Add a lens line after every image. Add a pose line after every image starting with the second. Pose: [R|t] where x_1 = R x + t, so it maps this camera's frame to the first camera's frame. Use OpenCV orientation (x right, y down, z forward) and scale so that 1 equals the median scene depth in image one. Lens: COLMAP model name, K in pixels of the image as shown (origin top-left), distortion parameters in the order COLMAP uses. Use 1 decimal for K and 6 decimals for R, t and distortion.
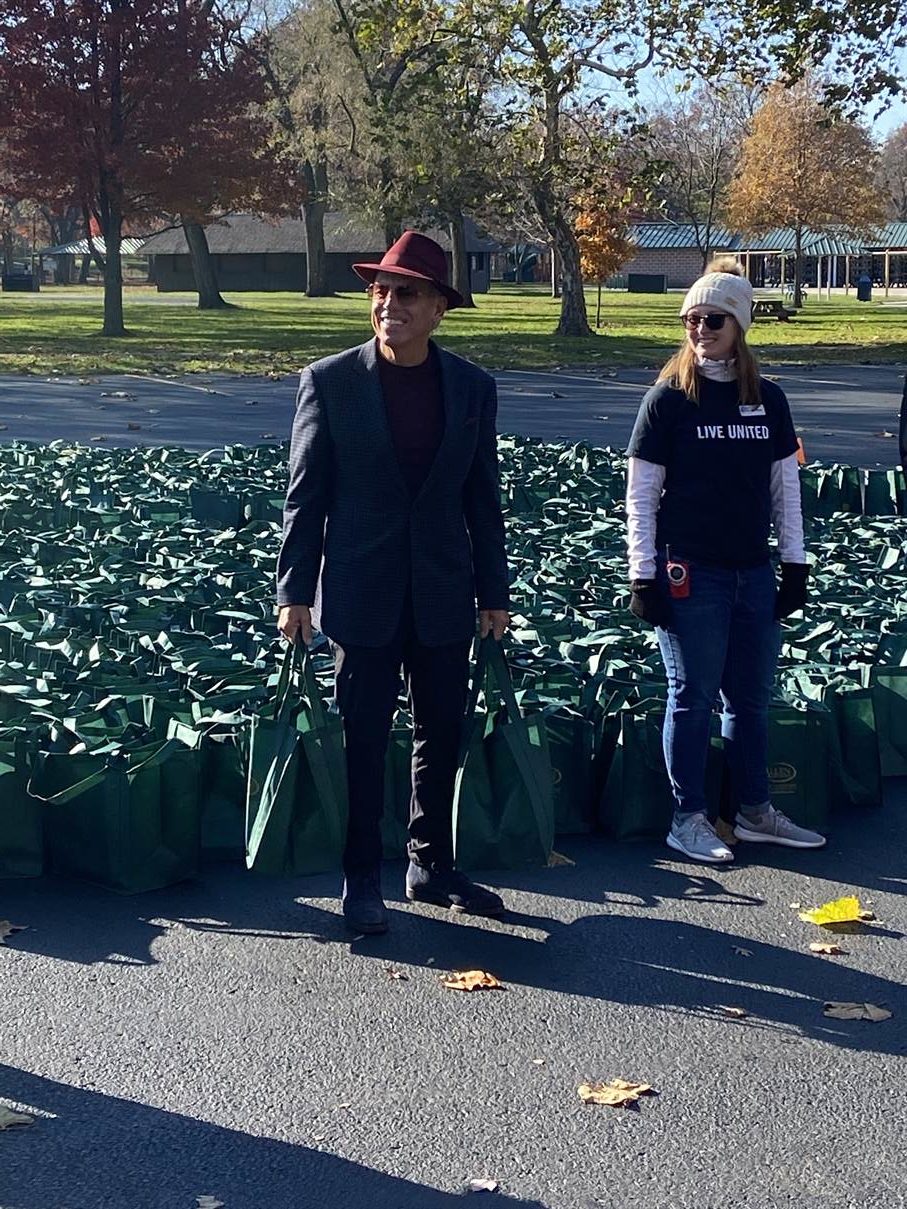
lens RADIAL K [[2360.6, 0, 453.5], [0, 2360.6, 604.5], [0, 0, 1]] dist [0.075059, 0.237266]
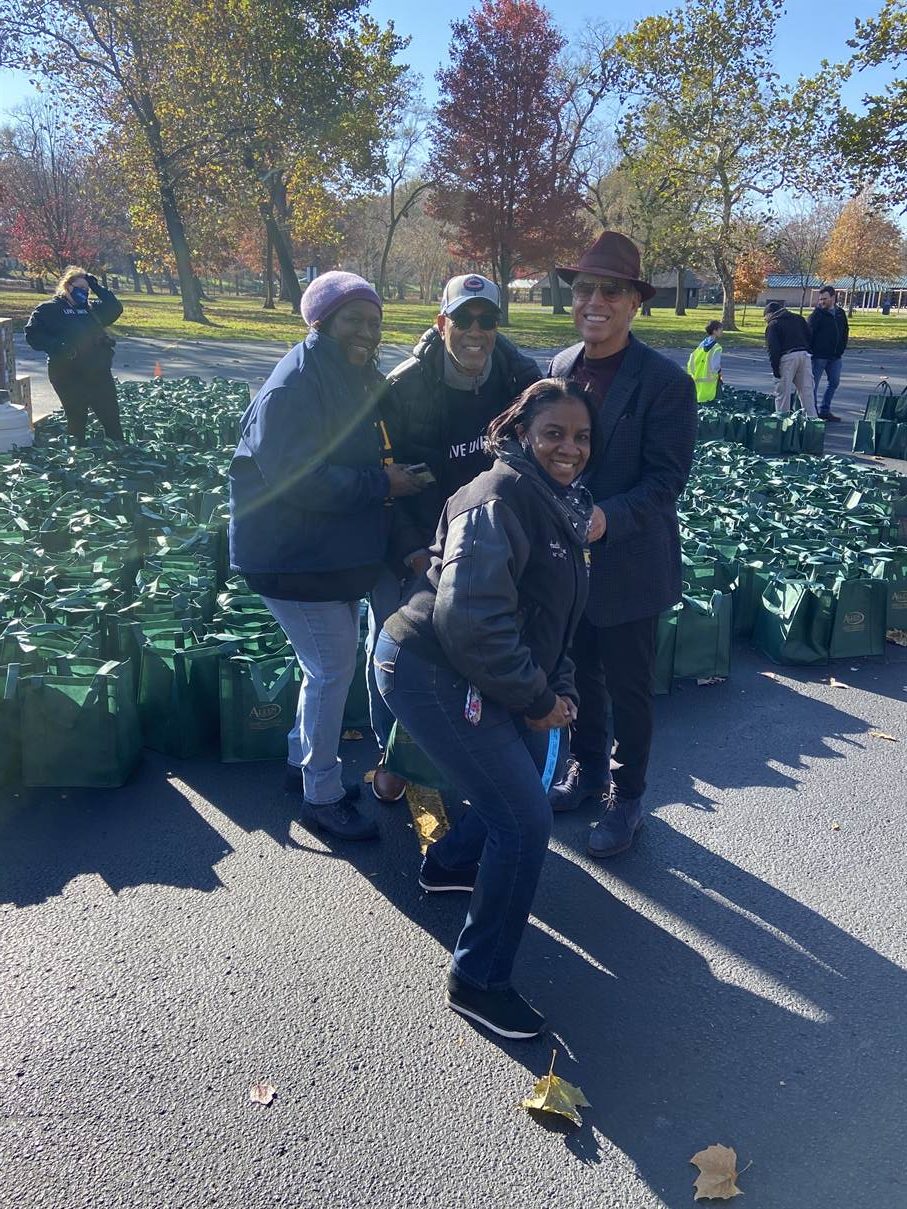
lens RADIAL K [[986.5, 0, 456.6], [0, 986.5, 624.8], [0, 0, 1]] dist [0.136545, -0.172209]
pose [[0.976384, 0.084601, -0.198787, 0.017731], [-0.048393, 0.982401, 0.180404, -0.009986], [0.210551, -0.166523, 0.963295, 0.080519]]
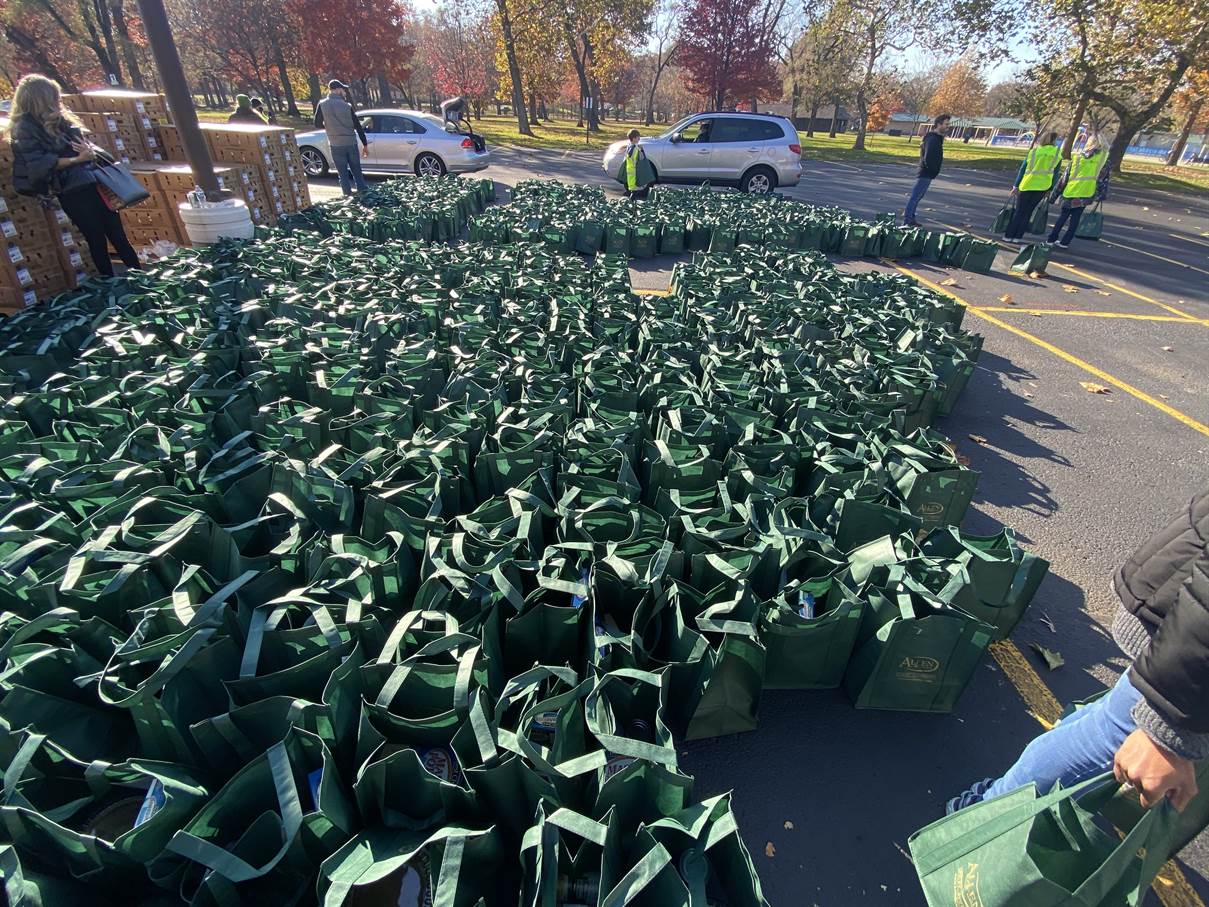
lens RADIAL K [[507.8, 0, 604.5], [0, 507.8, 453.5], [0, 0, 1]] dist [-0.012668, -0.000107]
pose [[0.928114, 0.232346, -0.290895, 0.027800], [-0.085533, 0.893527, 0.440788, -0.018503], [0.362338, -0.384220, 0.849168, 0.150059]]
